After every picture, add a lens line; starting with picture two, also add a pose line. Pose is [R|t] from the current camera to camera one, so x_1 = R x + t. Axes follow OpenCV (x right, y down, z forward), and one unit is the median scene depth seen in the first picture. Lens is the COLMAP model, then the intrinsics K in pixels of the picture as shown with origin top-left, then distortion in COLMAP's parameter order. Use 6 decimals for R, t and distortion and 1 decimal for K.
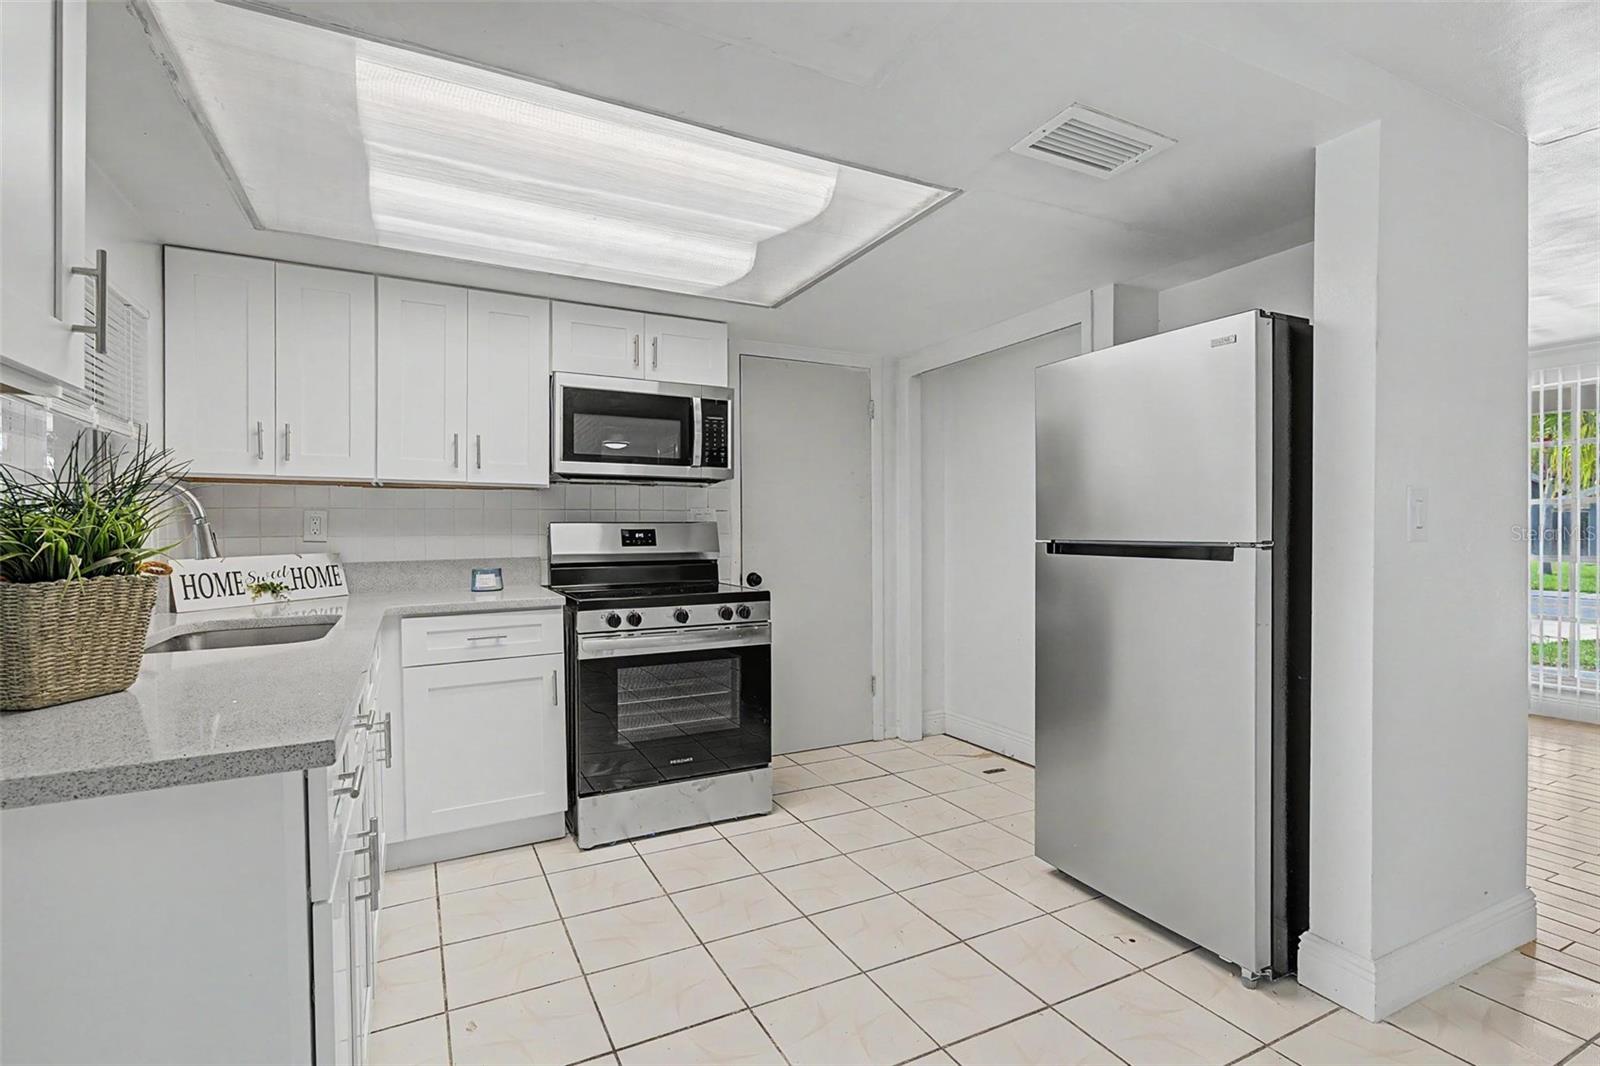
lens RADIAL K [[769.7, 0, 790.2], [0, 769.7, 534.4], [0, 0, 1]] dist [0.005311, 0.001532]
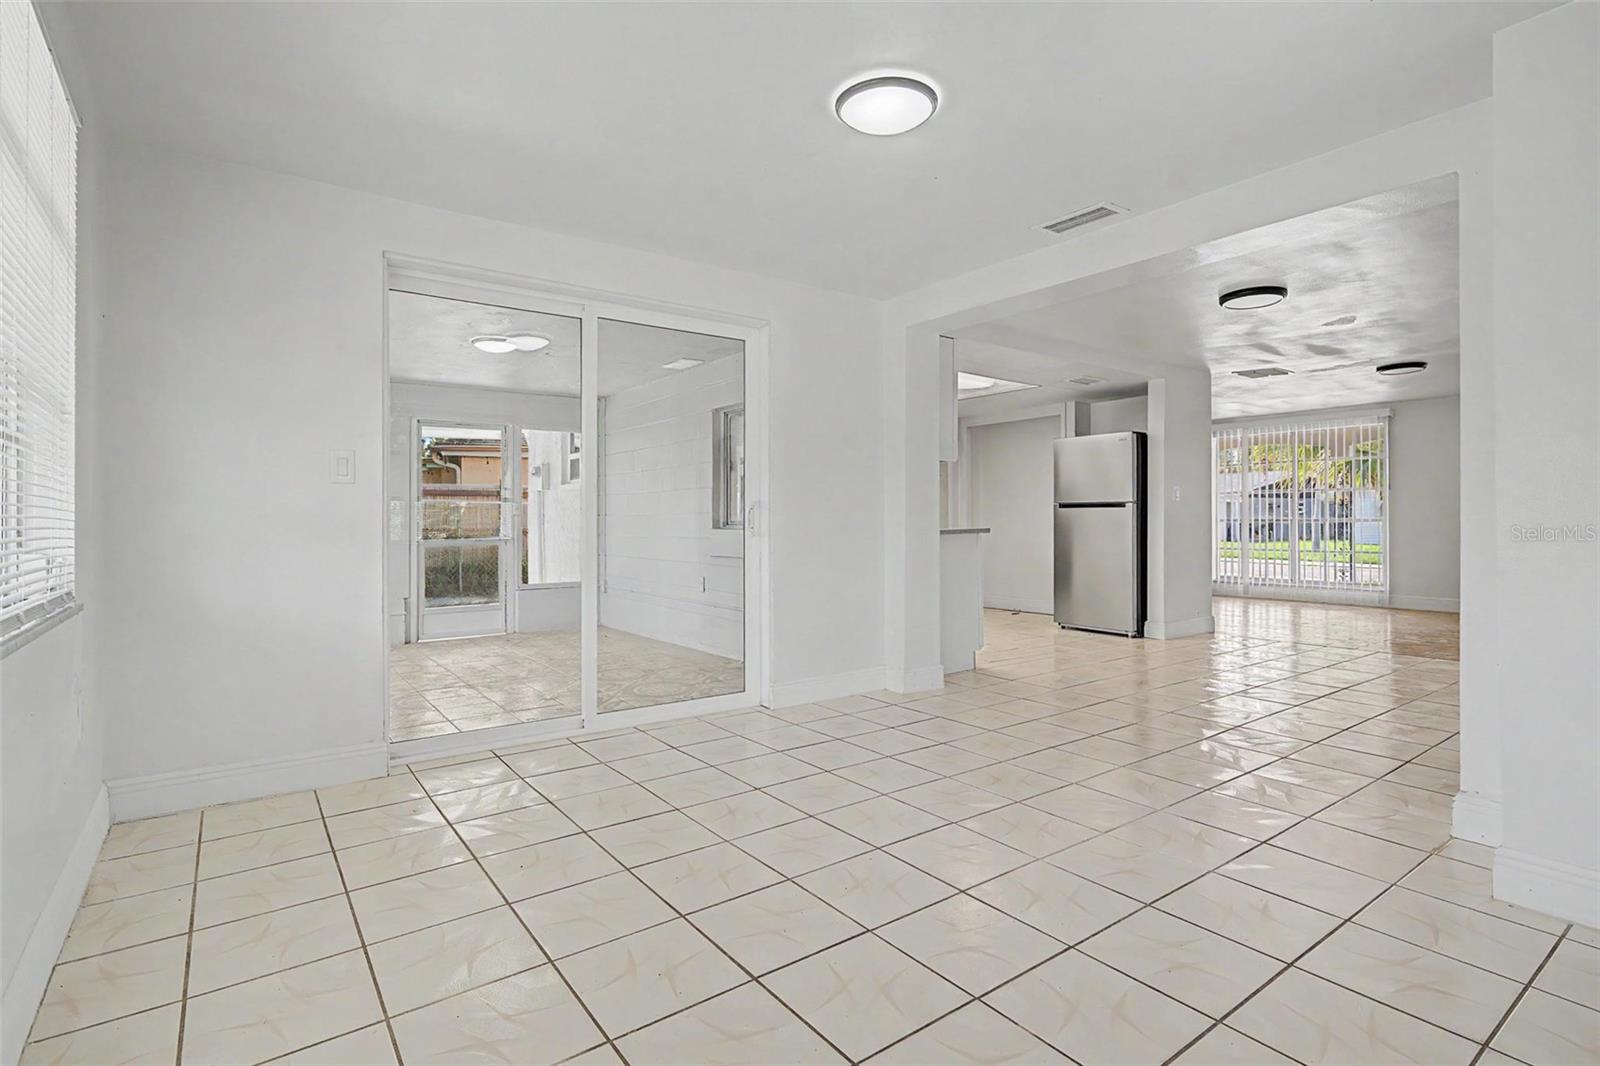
lens RADIAL K [[769.7, 0, 808.3], [0, 769.7, 515.6], [0, 0, 1]] dist [0.005311, 0.001532]
pose [[0.984906, 0.000896, 0.173090, -0.894255], [0.001517, 0.999903, -0.013810, 0.077498], [-0.173085, 0.013864, 0.984809, -1.348123]]
